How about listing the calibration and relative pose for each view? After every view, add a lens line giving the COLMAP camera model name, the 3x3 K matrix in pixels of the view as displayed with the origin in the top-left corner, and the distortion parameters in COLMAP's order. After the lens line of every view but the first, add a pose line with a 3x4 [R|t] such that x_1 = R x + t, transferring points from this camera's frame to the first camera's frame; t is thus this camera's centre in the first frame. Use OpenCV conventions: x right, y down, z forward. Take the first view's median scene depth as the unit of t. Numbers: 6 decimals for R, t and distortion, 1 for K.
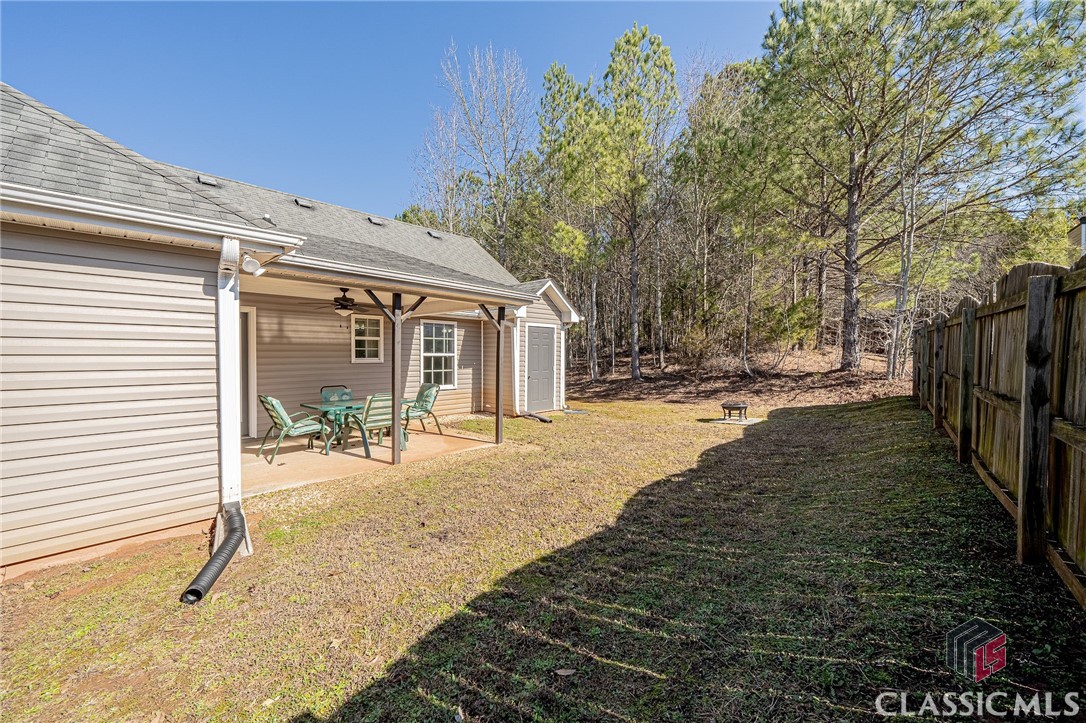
lens RADIAL K [[420.5, 0, 546.8], [0, 420.5, 358.0], [0, 0, 1]] dist [0.000360, -0.000325]
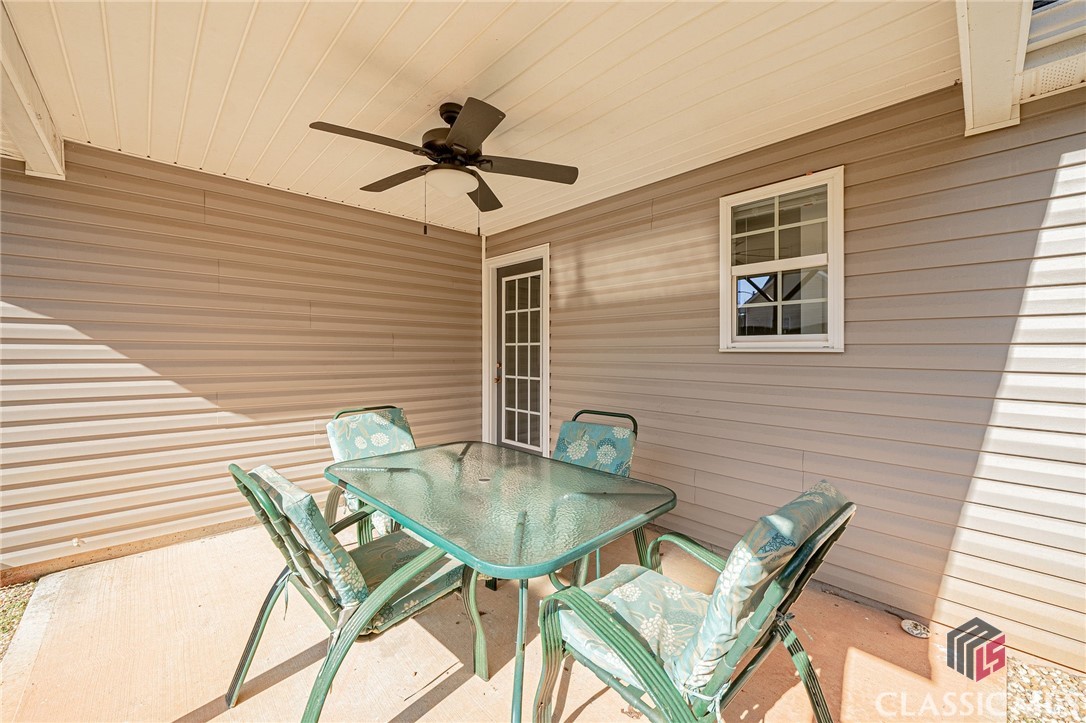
lens RADIAL K [[420.5, 0, 546.8], [0, 420.5, 358.0], [0, 0, 1]] dist [0.000360, -0.000325]
pose [[-0.063105, 0.011620, -0.997939, -0.136972], [-0.019067, 0.999736, 0.012846, 0.014969], [0.997825, 0.019839, -0.062866, 0.884778]]
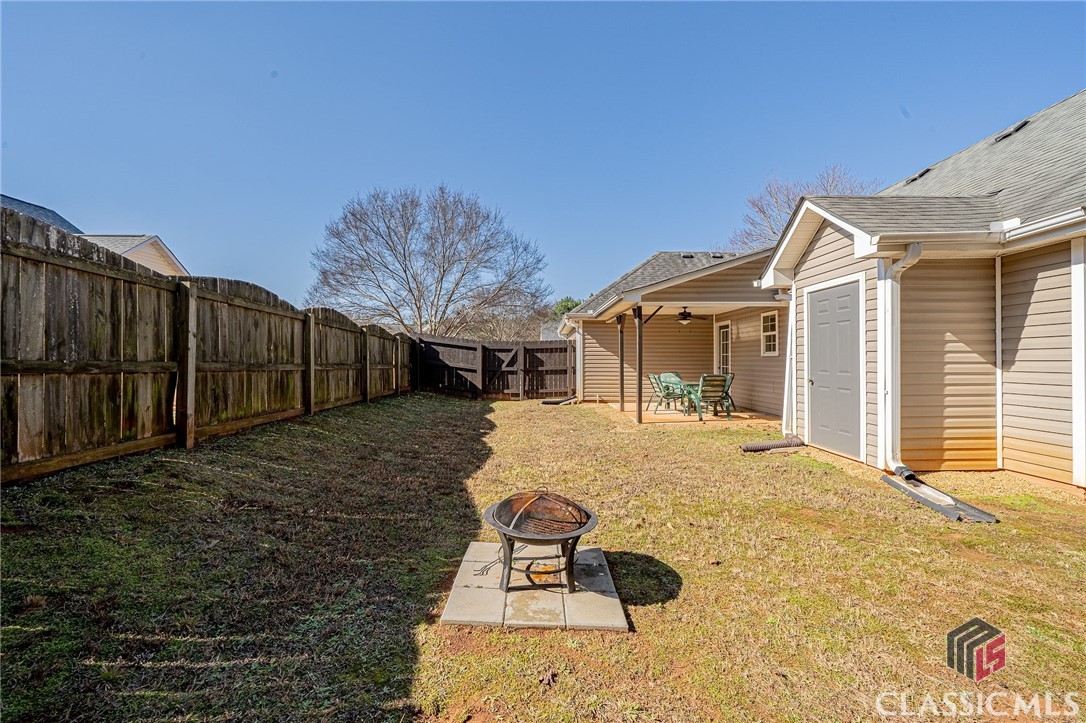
lens RADIAL K [[420.5, 0, 546.8], [0, 420.5, 358.0], [0, 0, 1]] dist [0.000360, -0.000325]
pose [[-0.726493, -0.003501, -0.687165, 0.747747], [-0.007195, 0.999971, 0.002513, 0.018235], [0.687136, 0.006769, -0.726497, 1.425216]]
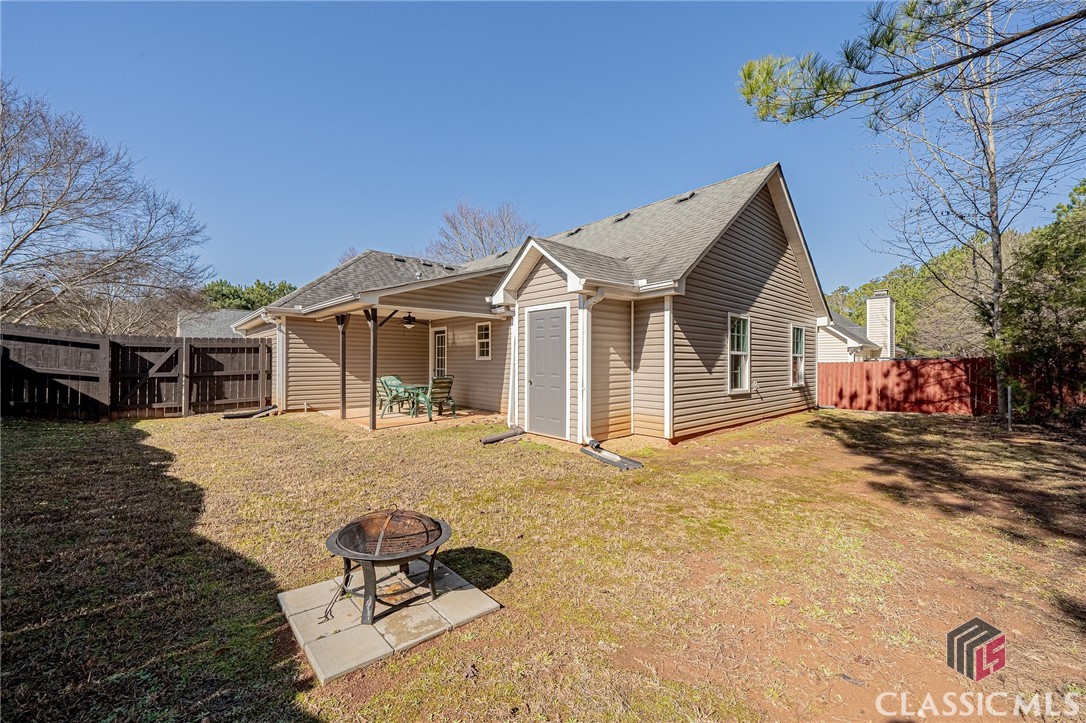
lens RADIAL K [[420.5, 0, 546.8], [0, 420.5, 358.0], [0, 0, 1]] dist [0.000360, -0.000325]
pose [[-0.088390, -0.005705, -0.996070, 0.828690], [-0.013554, 0.999898, -0.004524, 0.008767], [0.995994, 0.013101, -0.088458, 1.331886]]
